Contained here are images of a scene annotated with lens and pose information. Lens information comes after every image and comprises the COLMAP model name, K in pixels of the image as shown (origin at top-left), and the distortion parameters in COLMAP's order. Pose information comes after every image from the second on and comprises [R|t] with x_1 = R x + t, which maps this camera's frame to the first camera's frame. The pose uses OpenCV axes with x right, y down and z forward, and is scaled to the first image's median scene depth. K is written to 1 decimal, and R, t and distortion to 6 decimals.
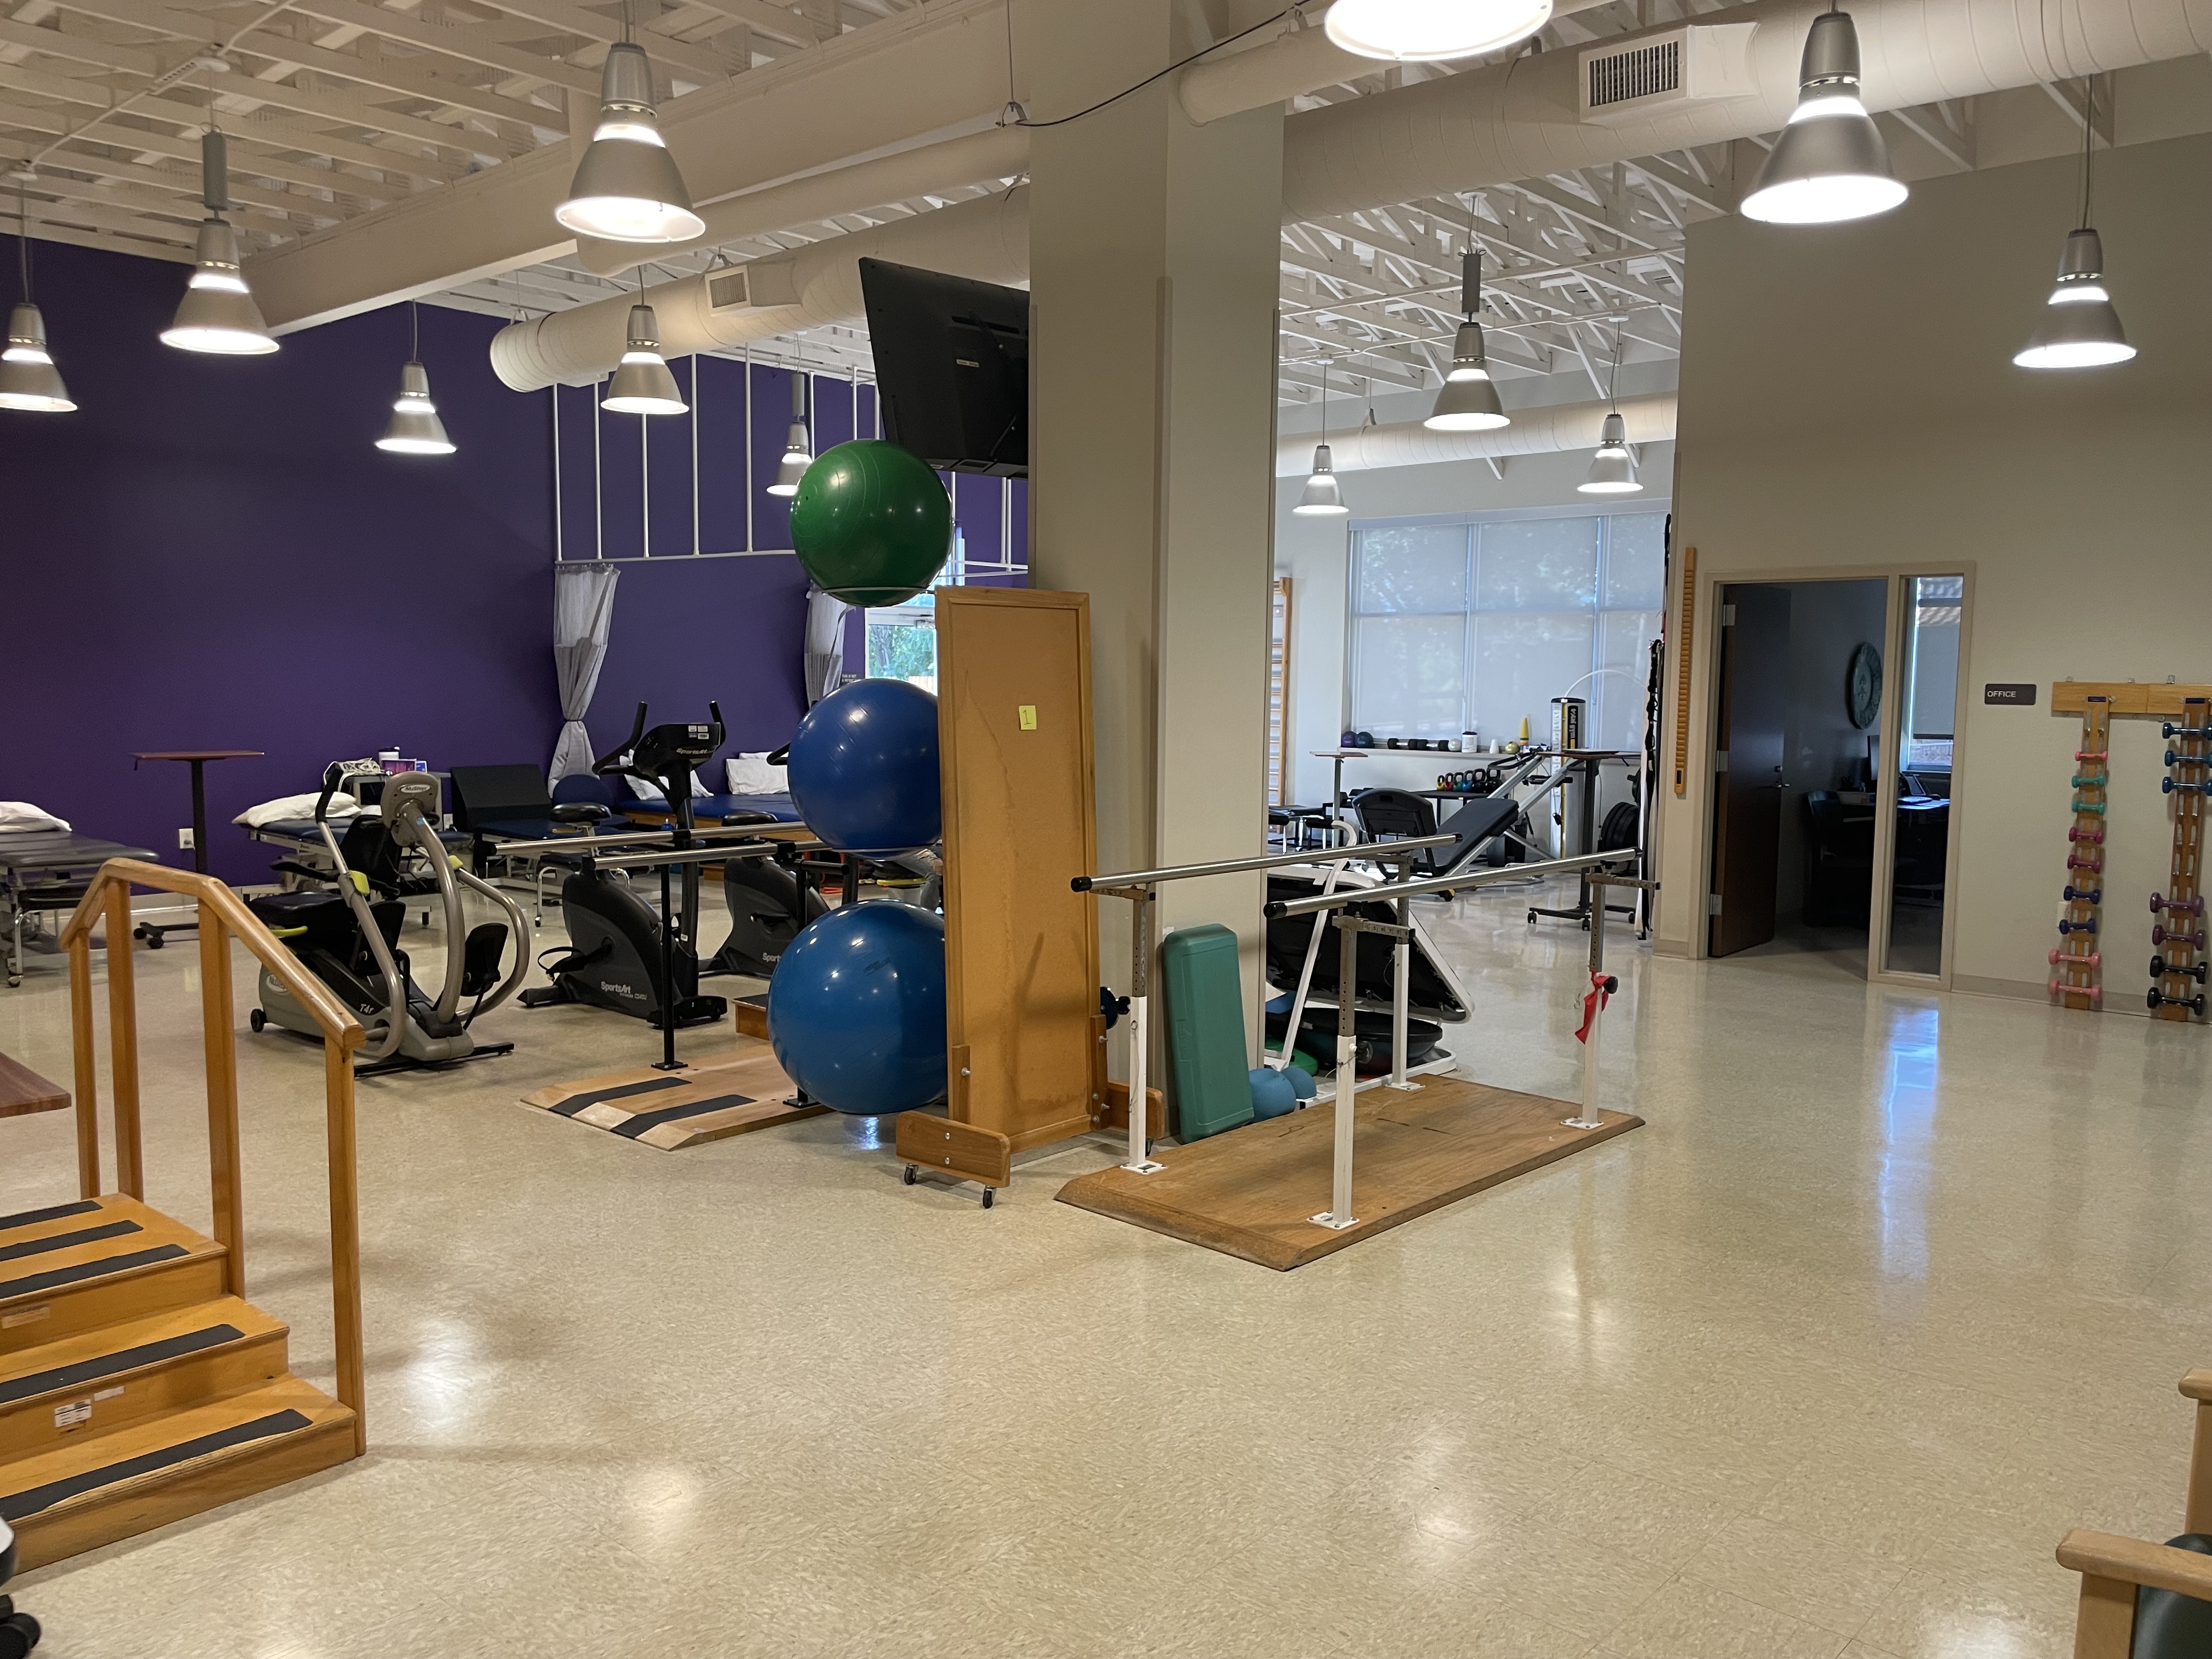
lens RADIAL K [[1699.8, 0, 1096.8], [0, 1699.8, 838.4], [0, 0, 1]] dist [-0.002134, -0.007894]
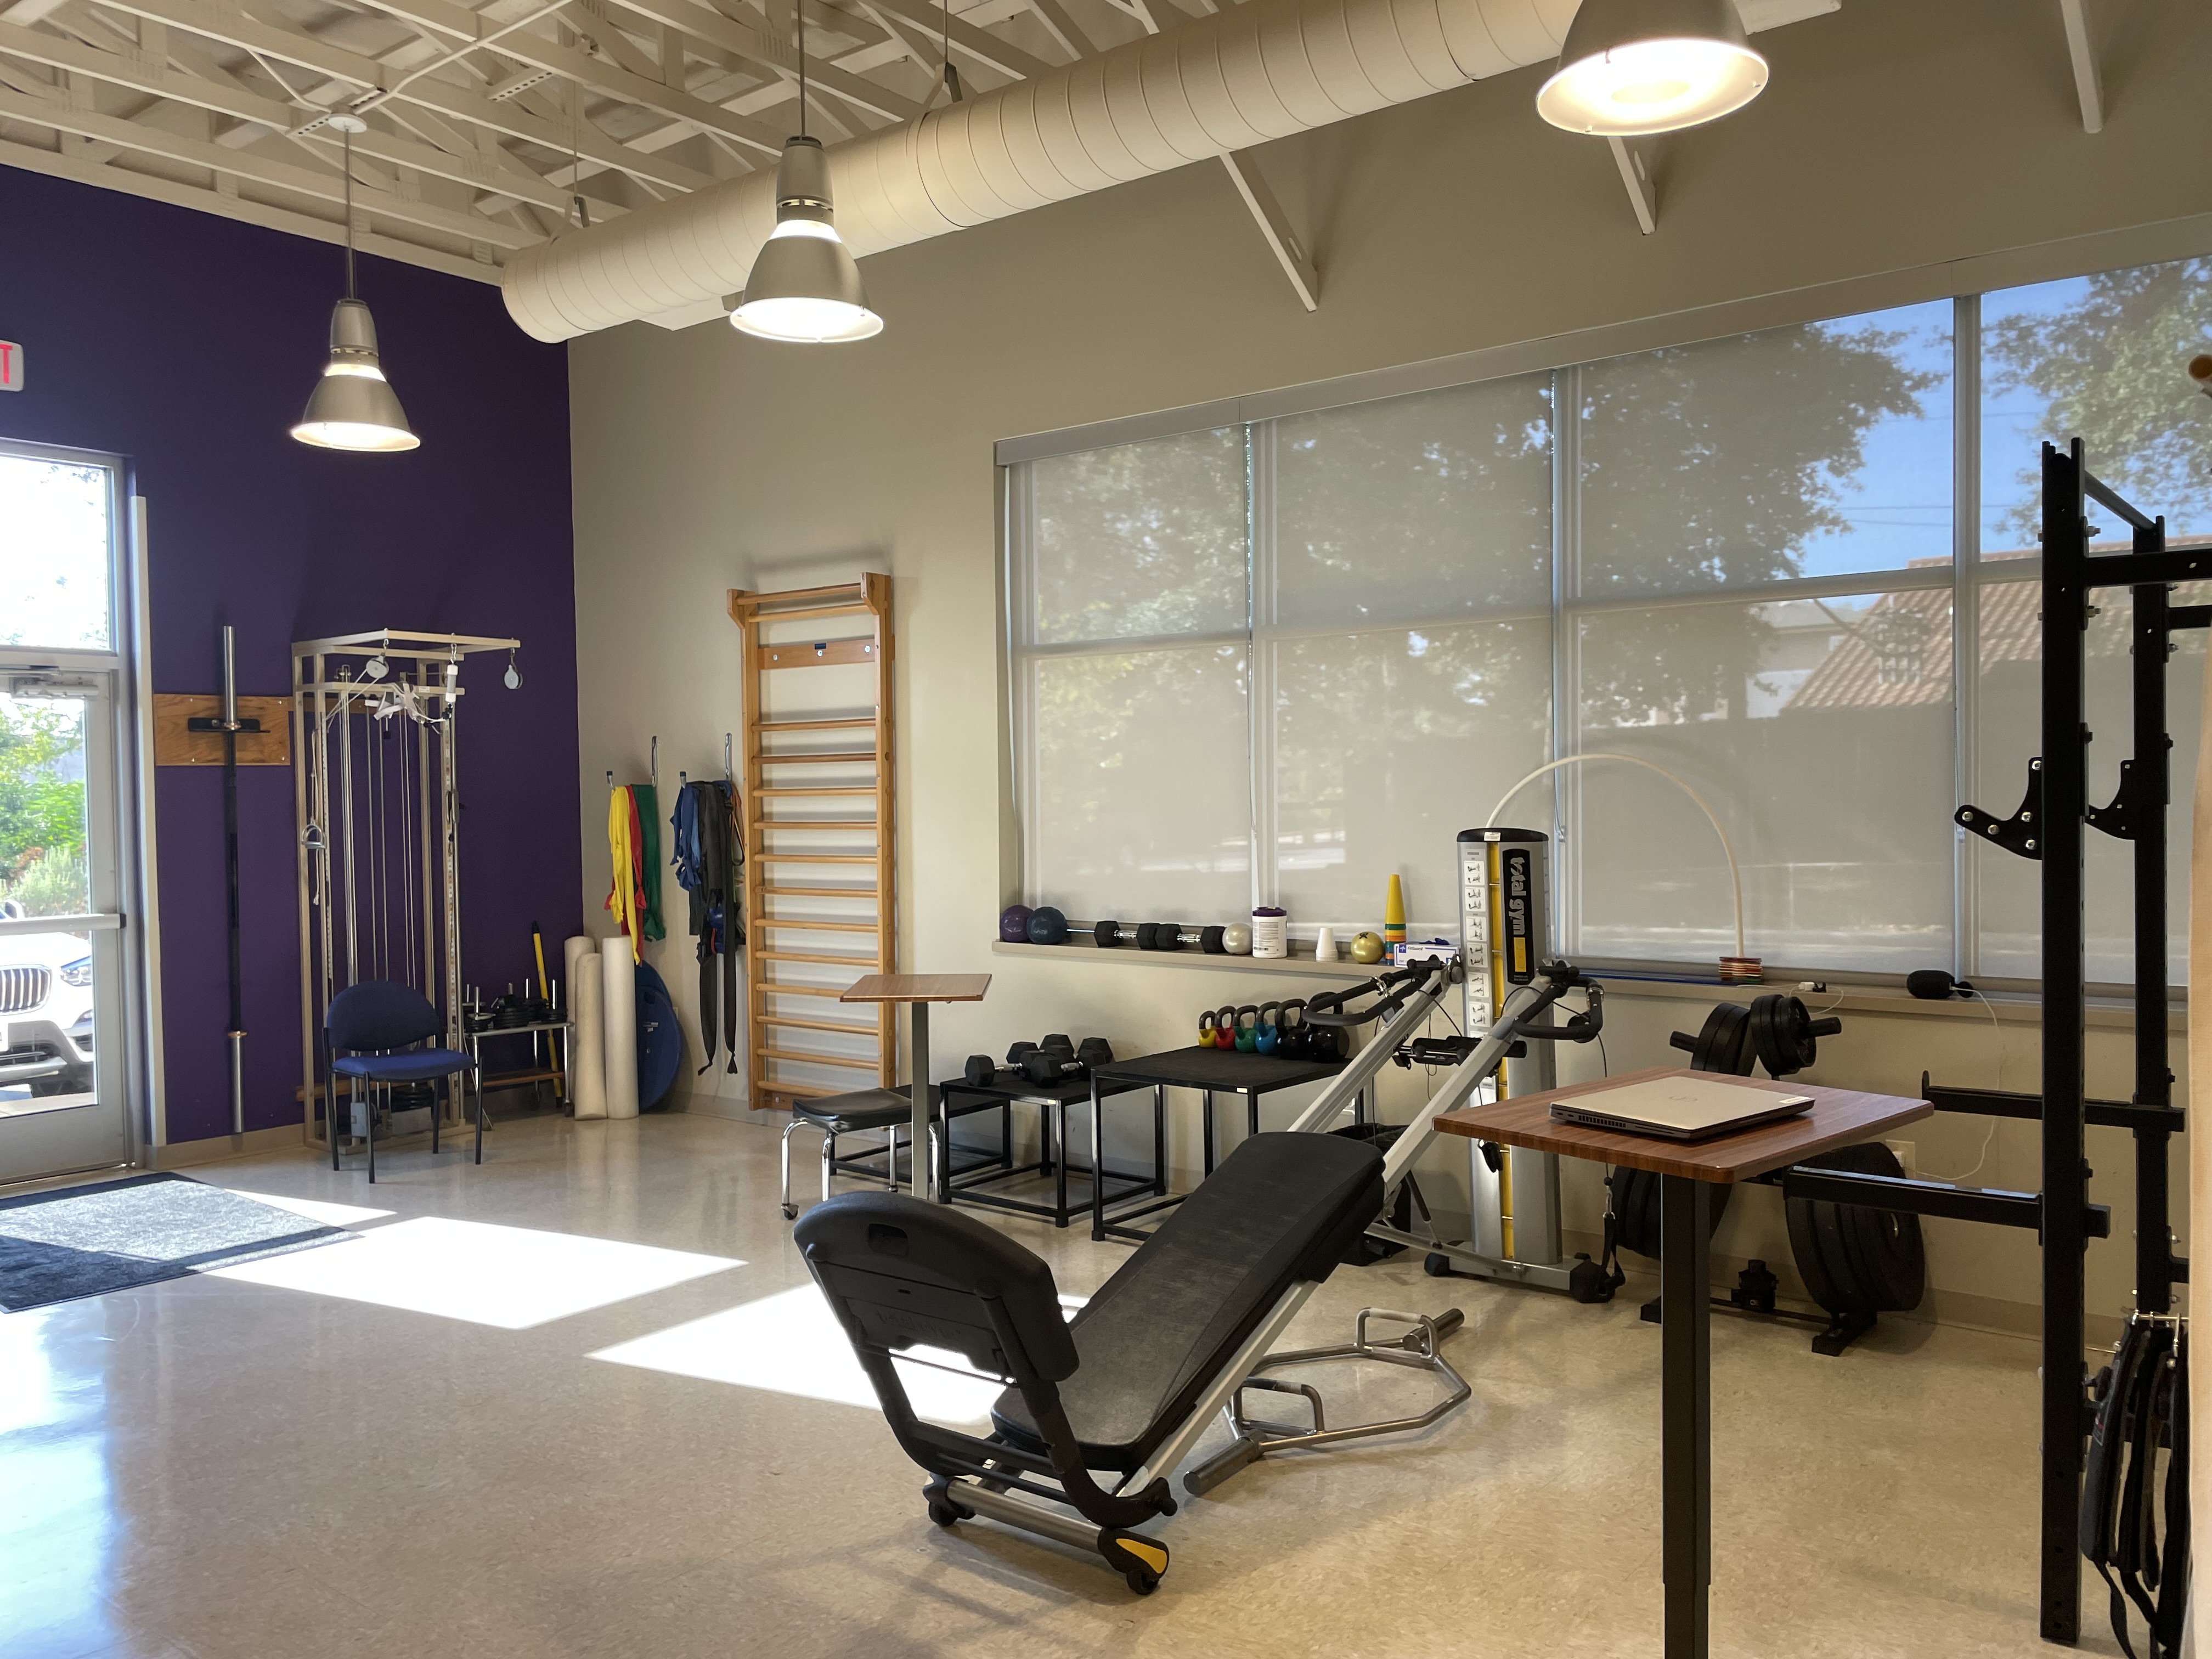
lens RADIAL K [[1699.8, 0, 1111.4], [0, 1699.8, 825.2], [0, 0, 1]] dist [-0.002134, -0.007894]
pose [[0.996938, -0.018507, 0.075975, 0.148647], [0.024135, 0.996978, -0.073845, -0.053319], [-0.074379, 0.075453, 0.994372, 0.580841]]
